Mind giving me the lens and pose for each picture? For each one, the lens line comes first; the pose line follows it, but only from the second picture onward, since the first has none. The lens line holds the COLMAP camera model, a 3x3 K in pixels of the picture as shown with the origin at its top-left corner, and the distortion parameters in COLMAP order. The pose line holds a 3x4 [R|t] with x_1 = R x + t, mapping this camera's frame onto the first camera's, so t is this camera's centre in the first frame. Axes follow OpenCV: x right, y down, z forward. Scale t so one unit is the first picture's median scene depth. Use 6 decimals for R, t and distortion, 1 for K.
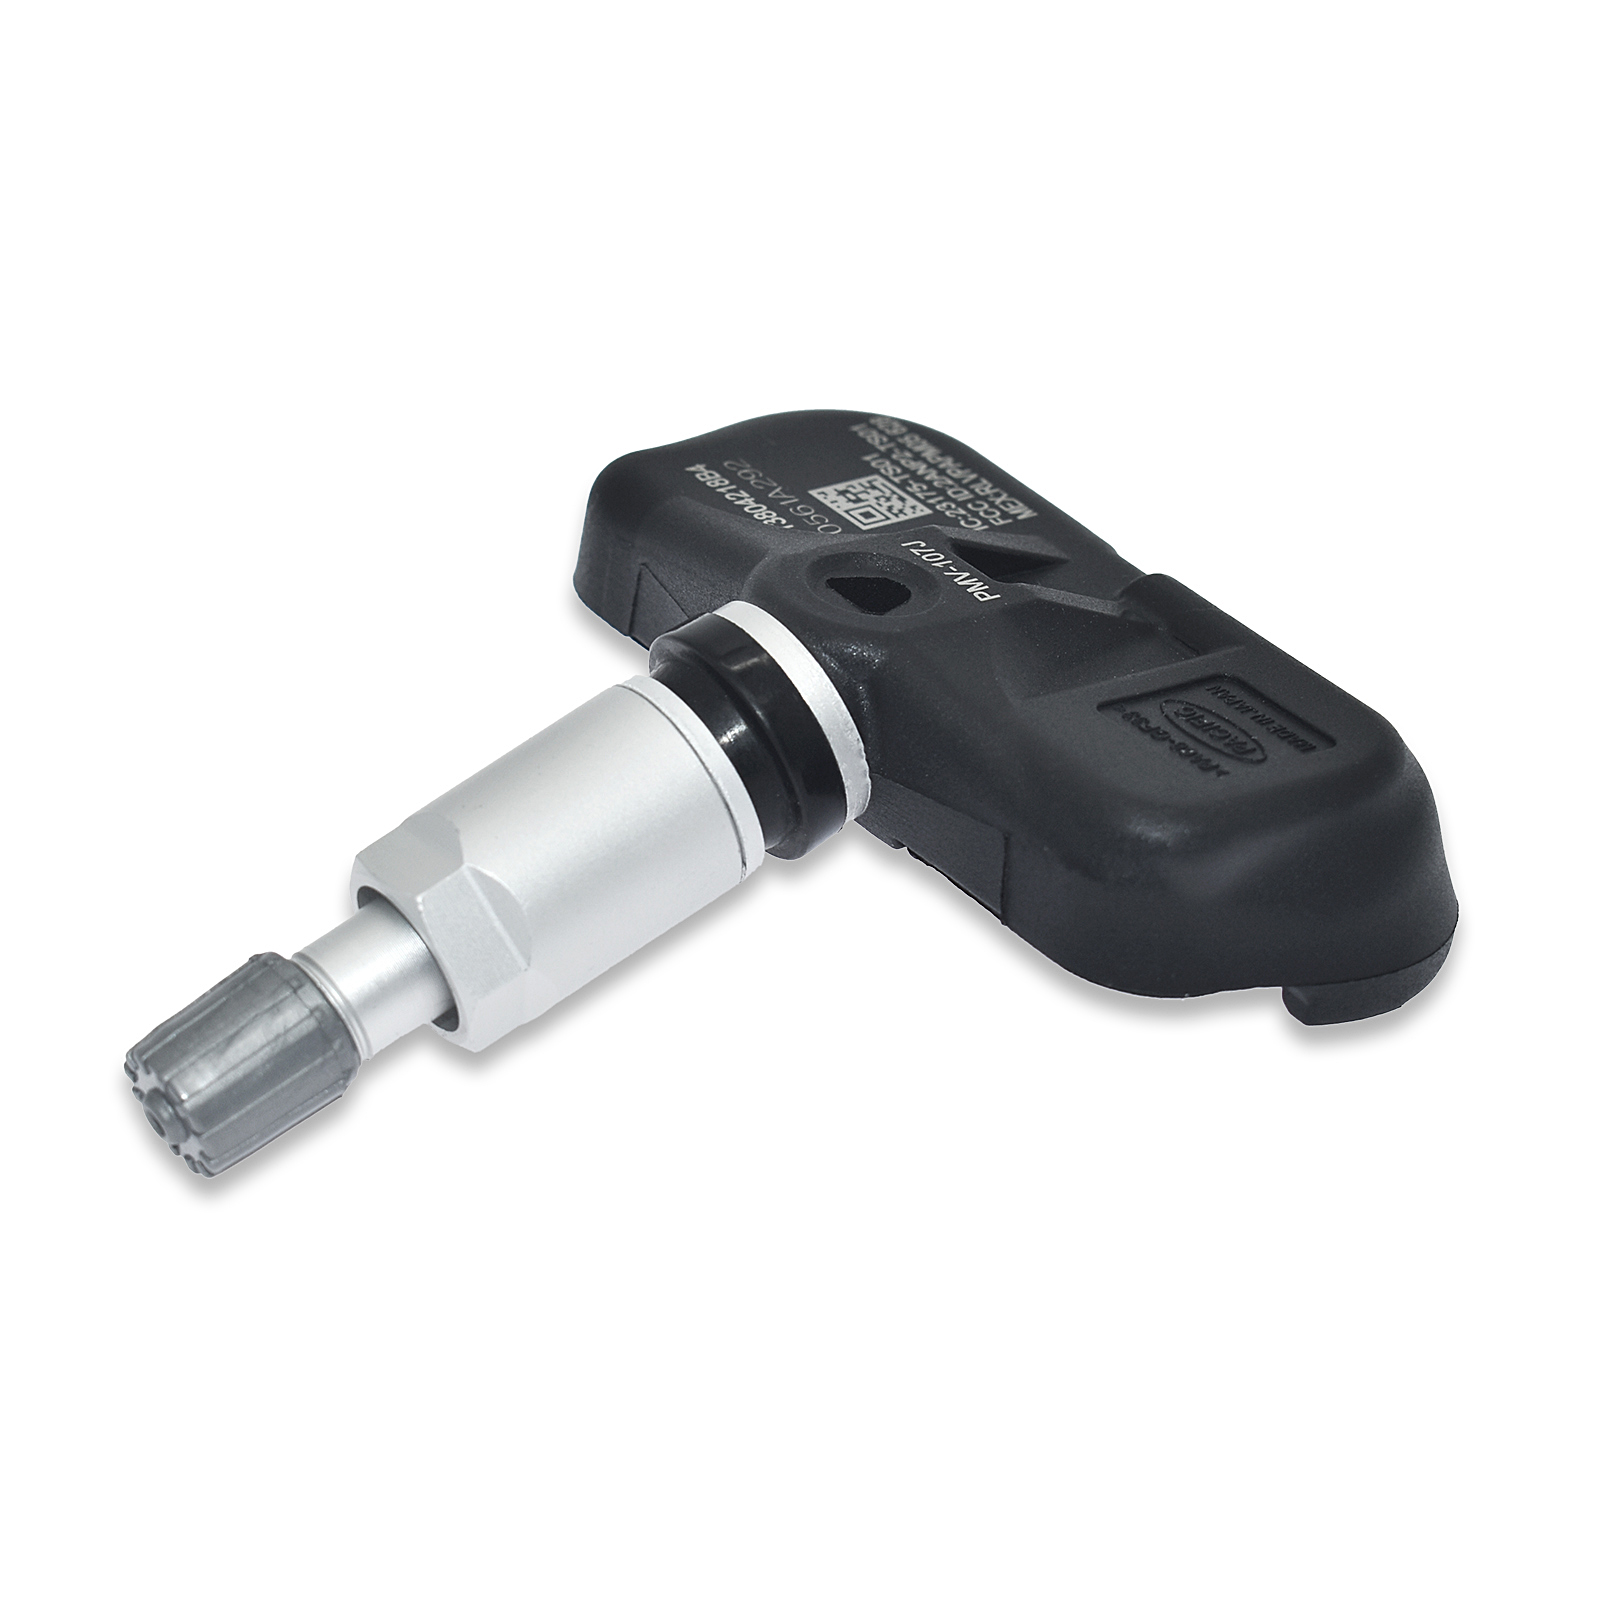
lens RADIAL K [[5129.7, 0, 800.4], [0, 5129.7, 799.8], [0, 0, 1]] dist [-0.043222, 0.000000]
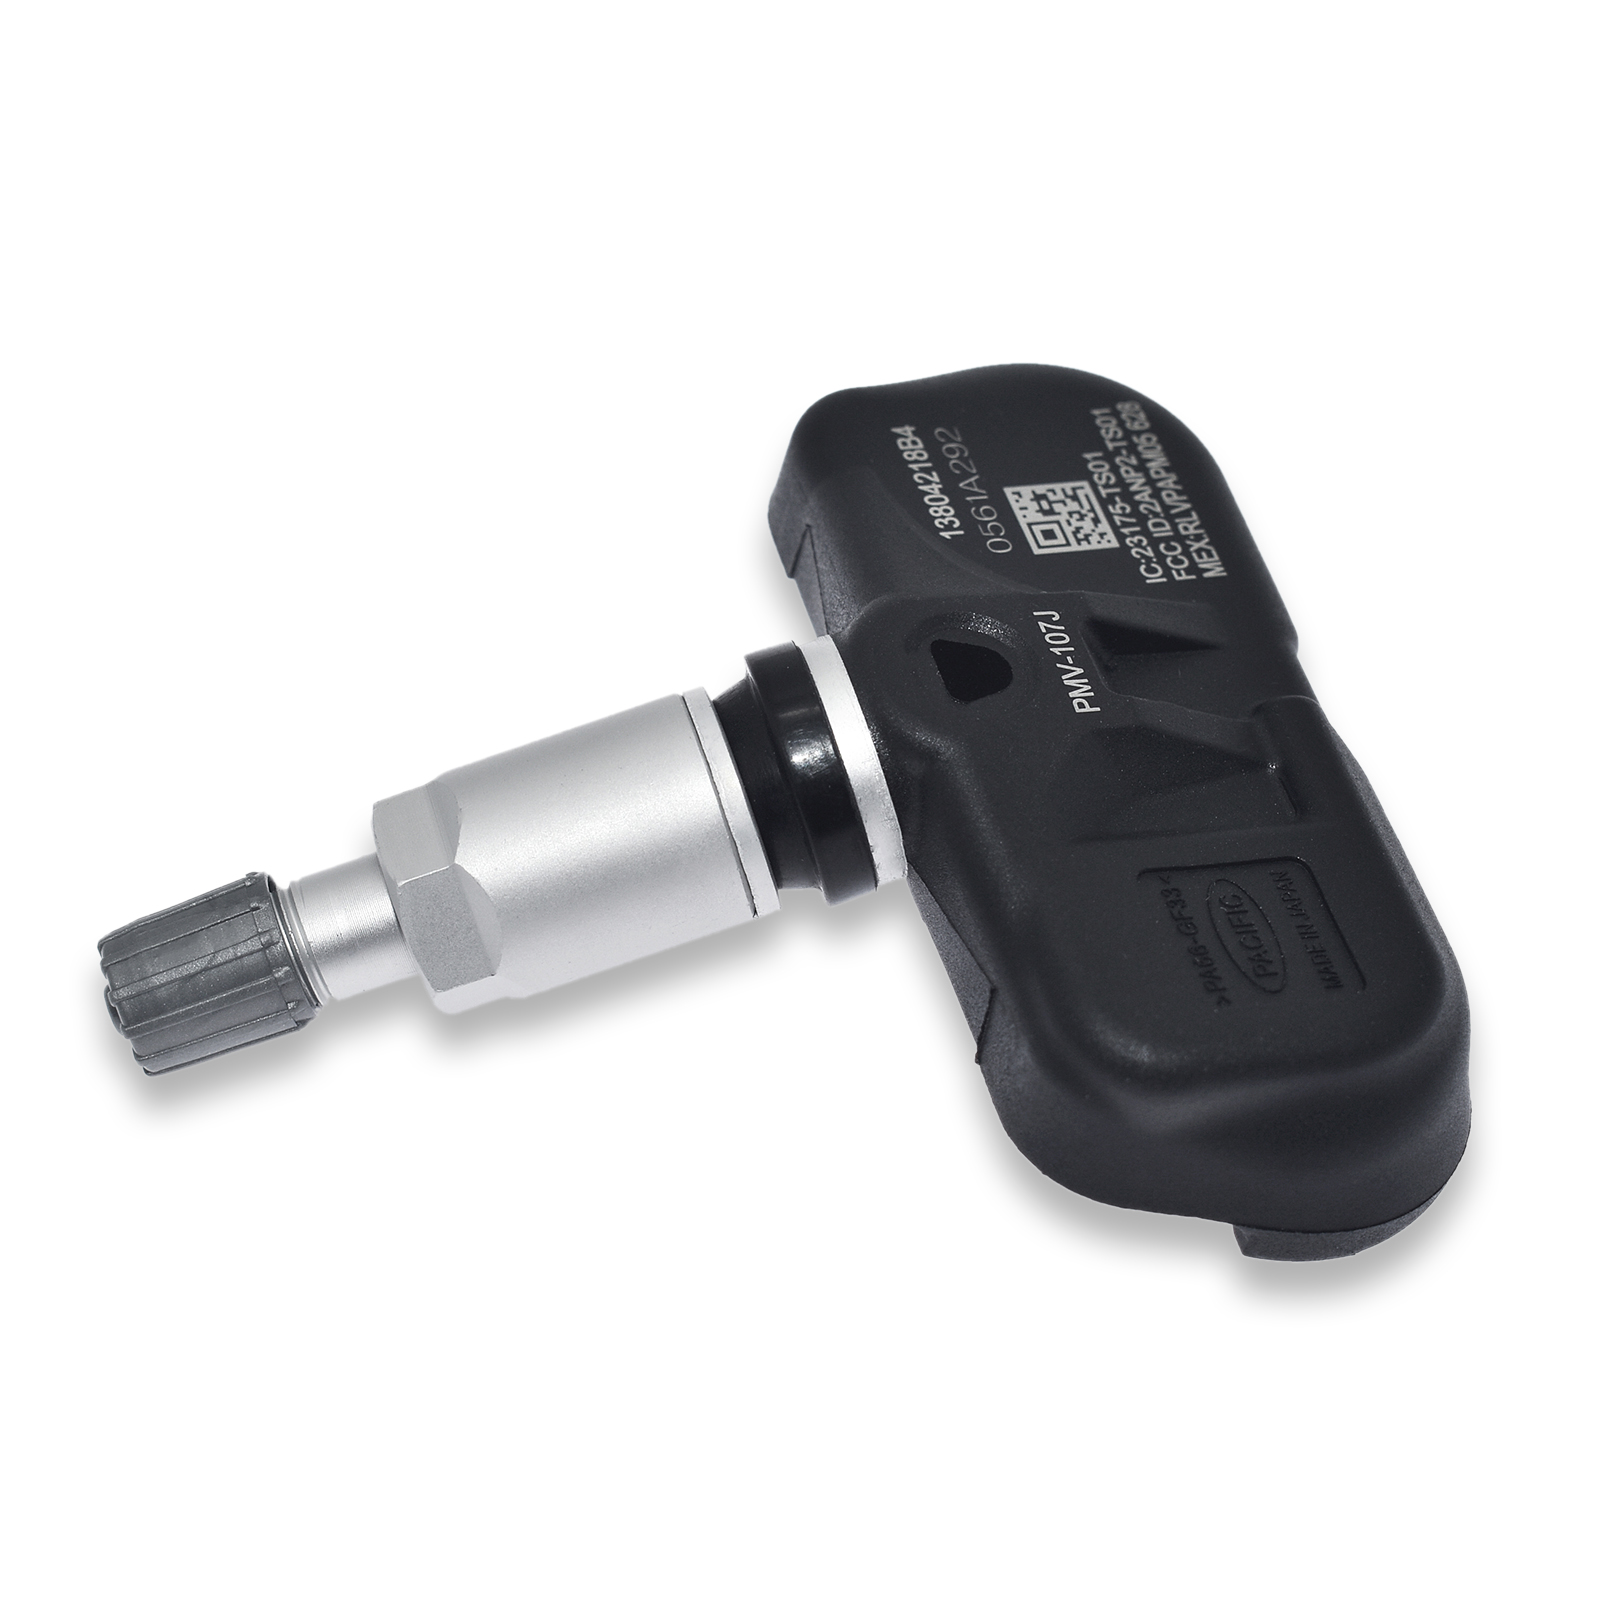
lens RADIAL K [[4074.5, 0, 800.2], [0, 4074.5, 800.9], [0, 0, 1]] dist [0.006708, 0.000000]
pose [[0.937734, 0.300483, -0.174254, 0.117666], [-0.245711, 0.928418, 0.278686, -0.210650], [0.245521, -0.218517, 0.944442, 0.248146]]
